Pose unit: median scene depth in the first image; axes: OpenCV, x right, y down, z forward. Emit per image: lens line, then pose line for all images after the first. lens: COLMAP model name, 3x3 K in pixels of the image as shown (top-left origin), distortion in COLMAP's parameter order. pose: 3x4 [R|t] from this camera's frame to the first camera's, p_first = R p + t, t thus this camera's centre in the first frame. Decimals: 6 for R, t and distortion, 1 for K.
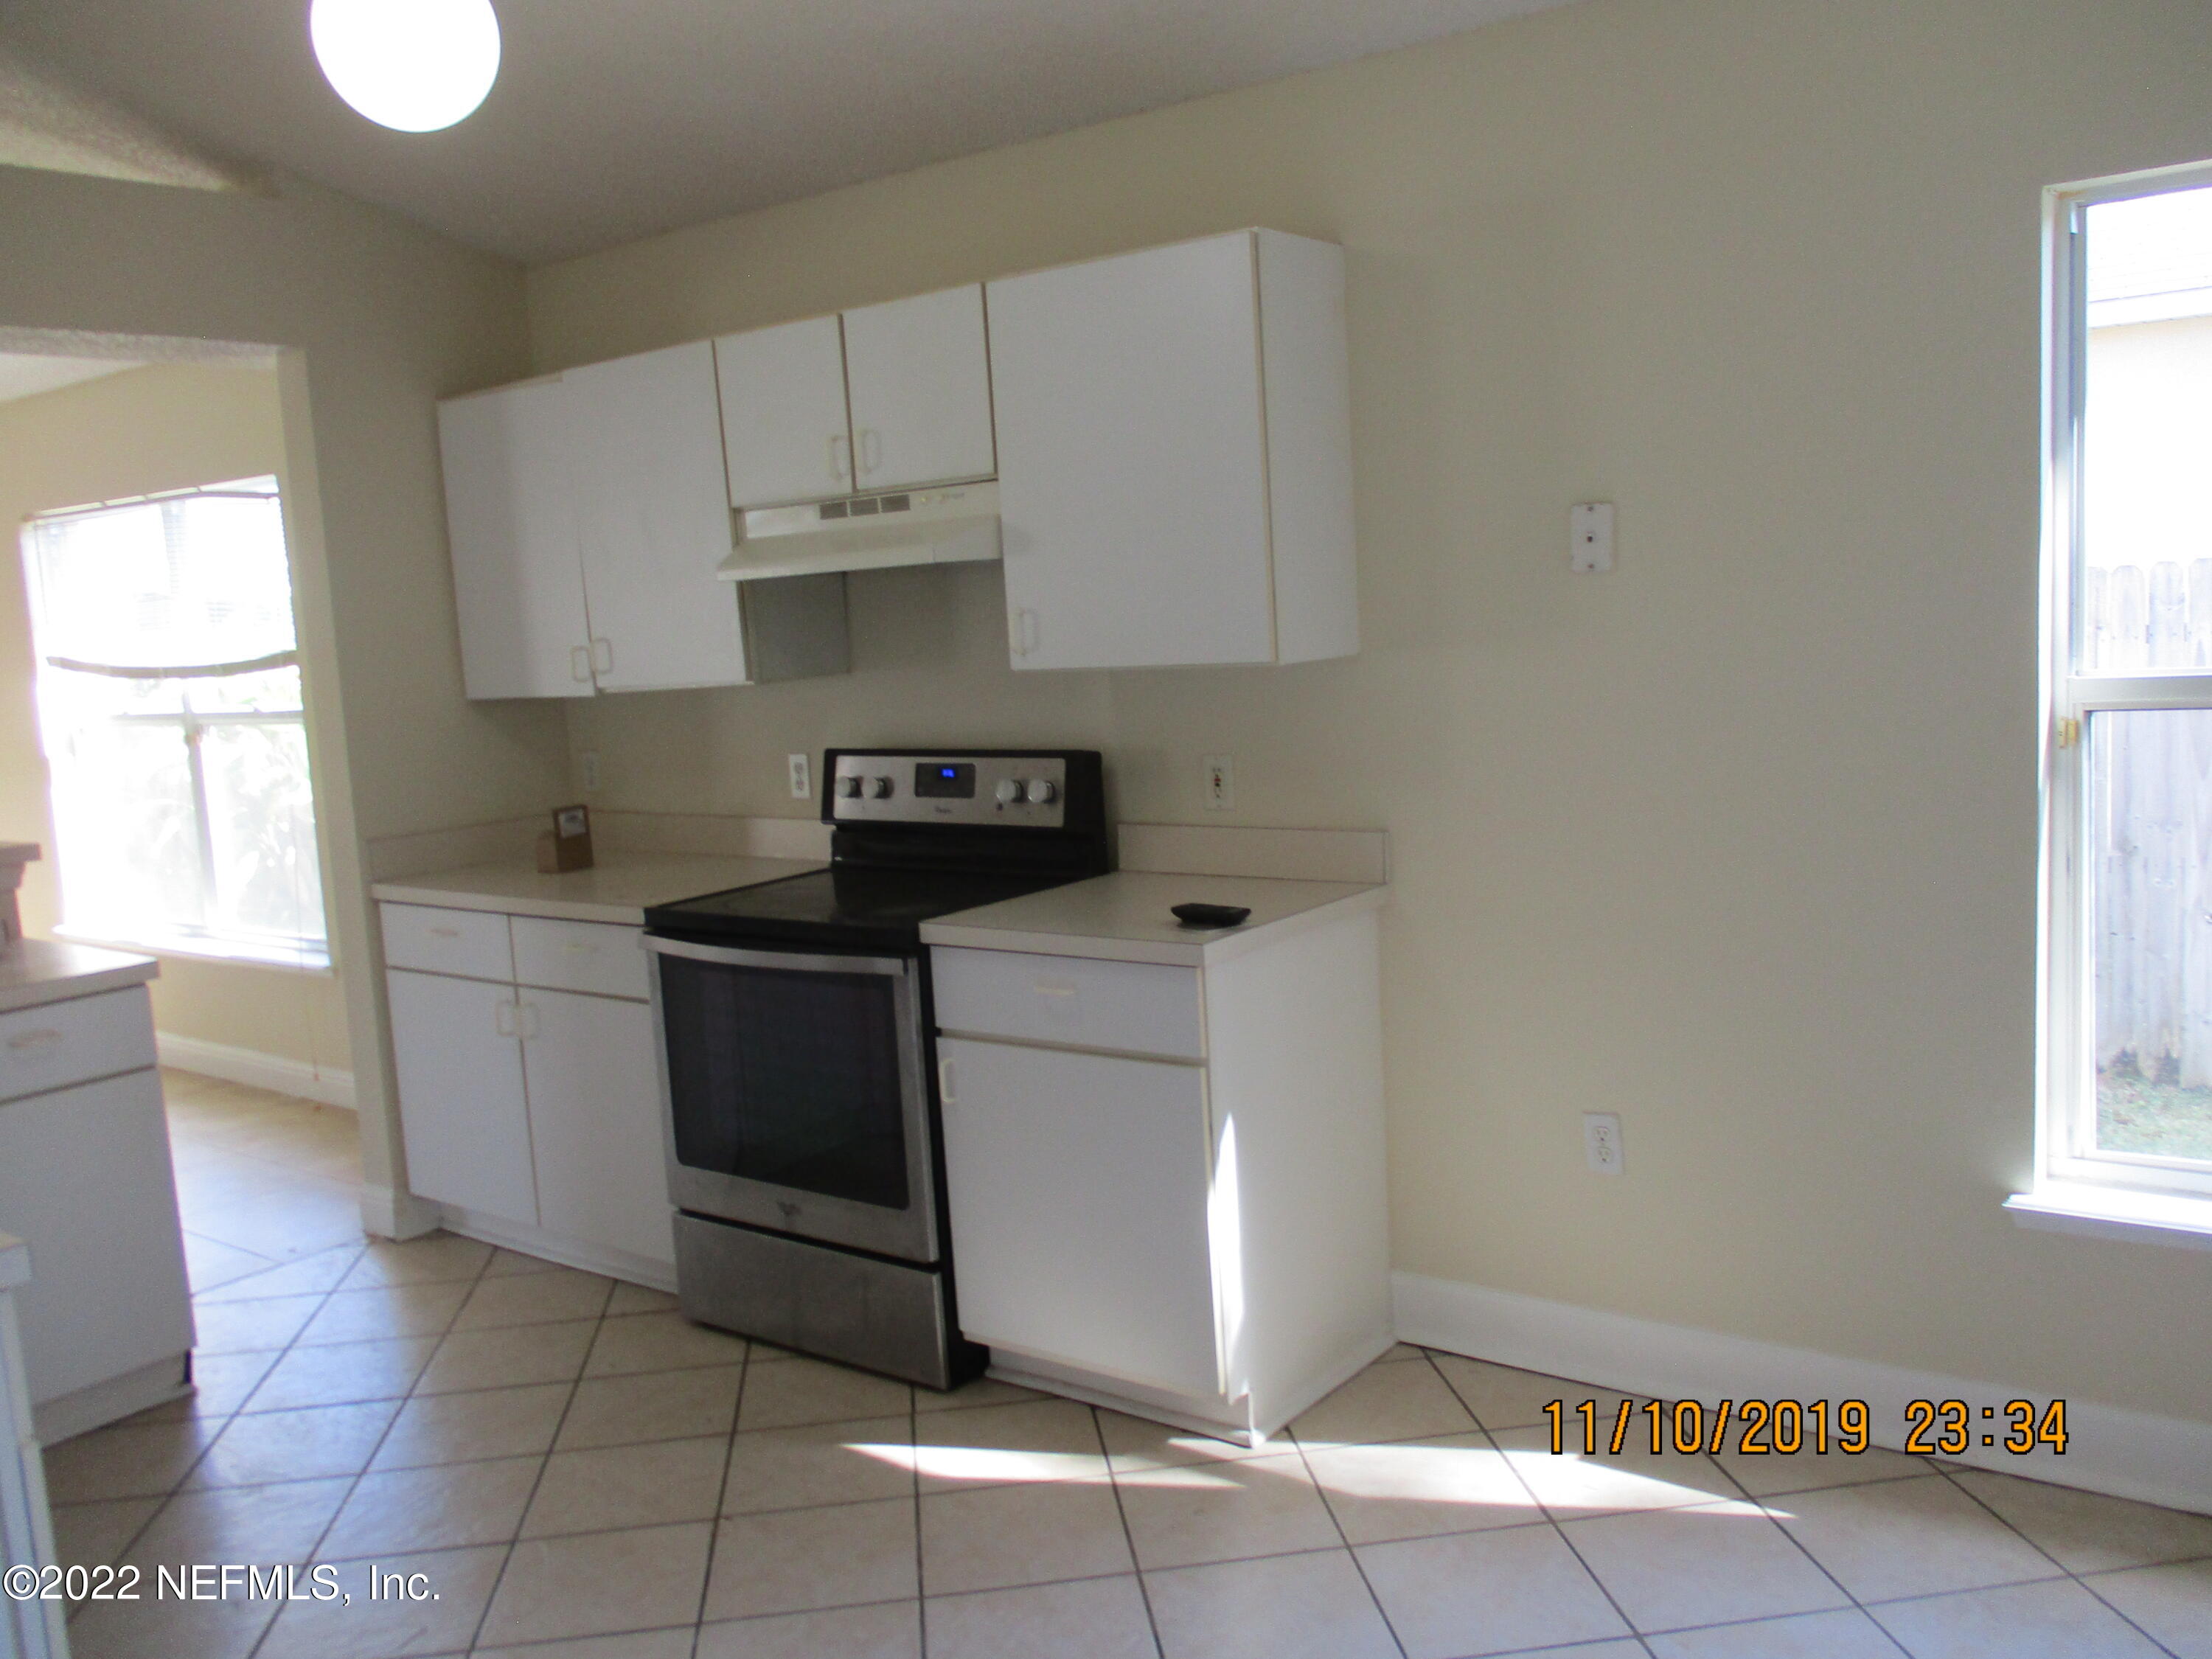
lens RADIAL K [[1831.8, 0, 1107.8], [0, 1831.8, 831.1], [0, 0, 1]] dist [-0.026814, 0.008106]
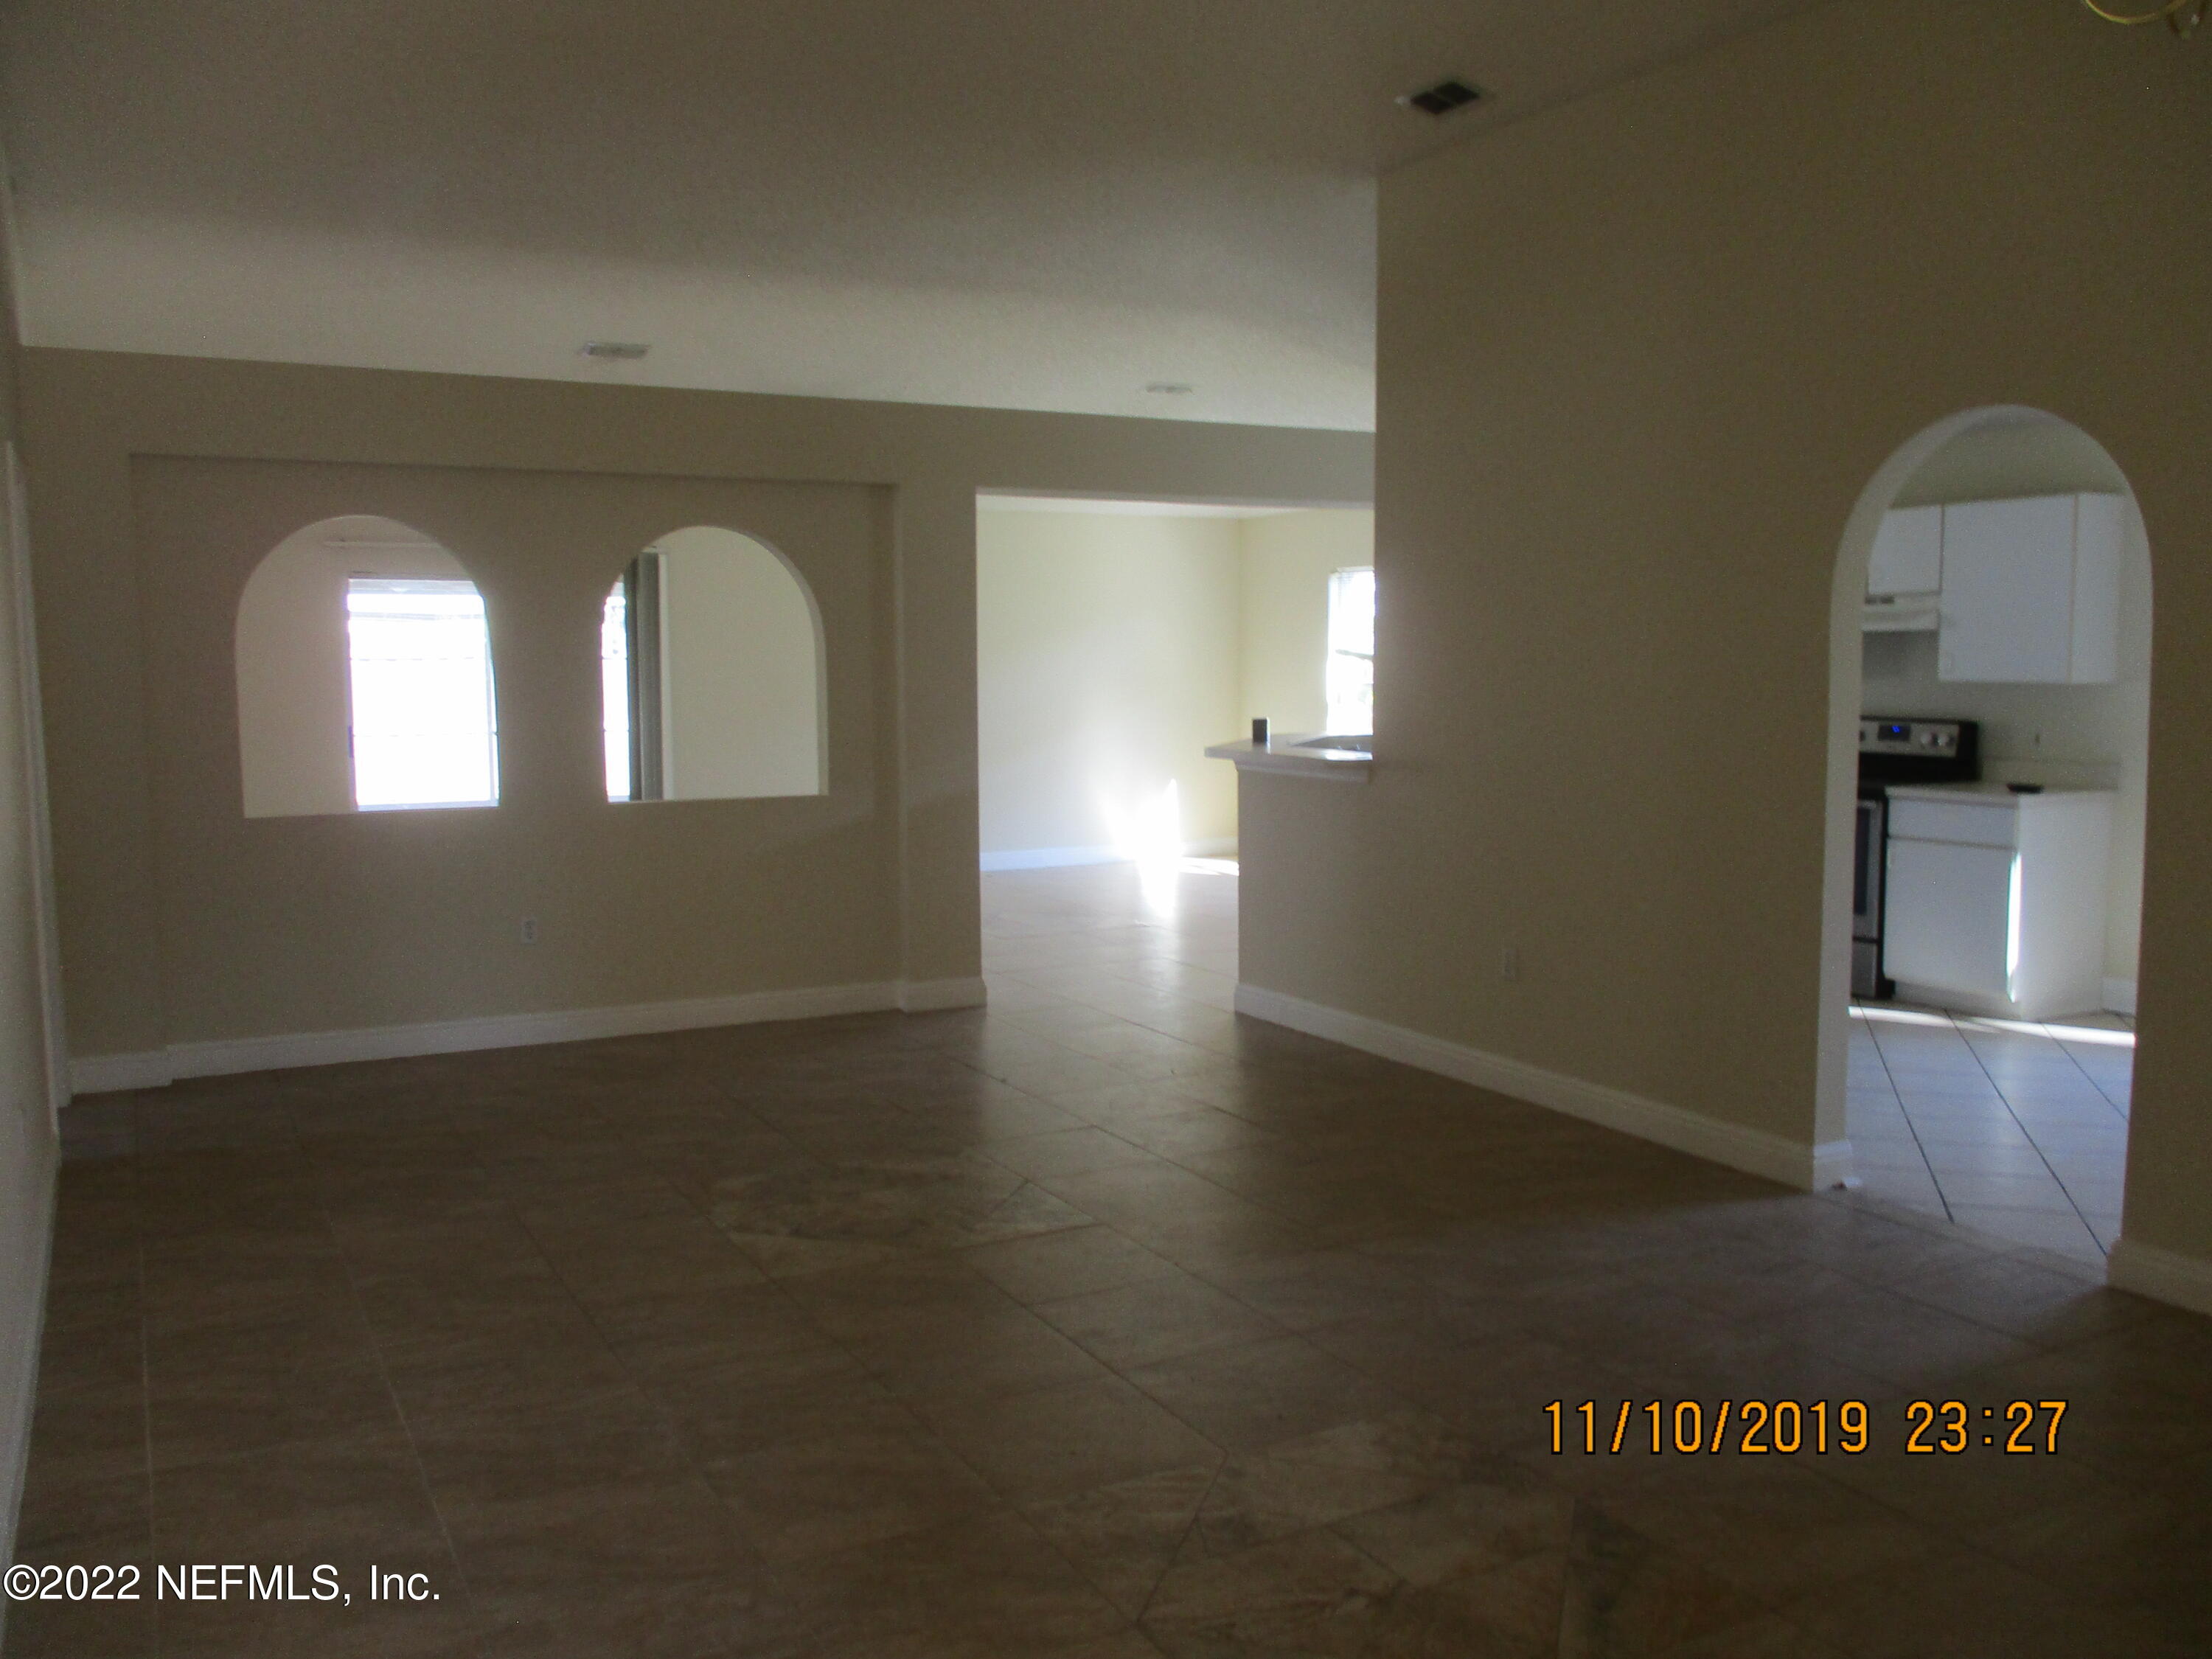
lens RADIAL K [[1831.8, 0, 1117.1], [0, 1831.8, 868.5], [0, 0, 1]] dist [-0.026814, 0.008106]
pose [[0.904506, 0.097506, -0.415164, -0.014609], [-0.093571, 0.995165, 0.029865, 0.165871], [0.416068, 0.011834, 0.909256, -1.411554]]
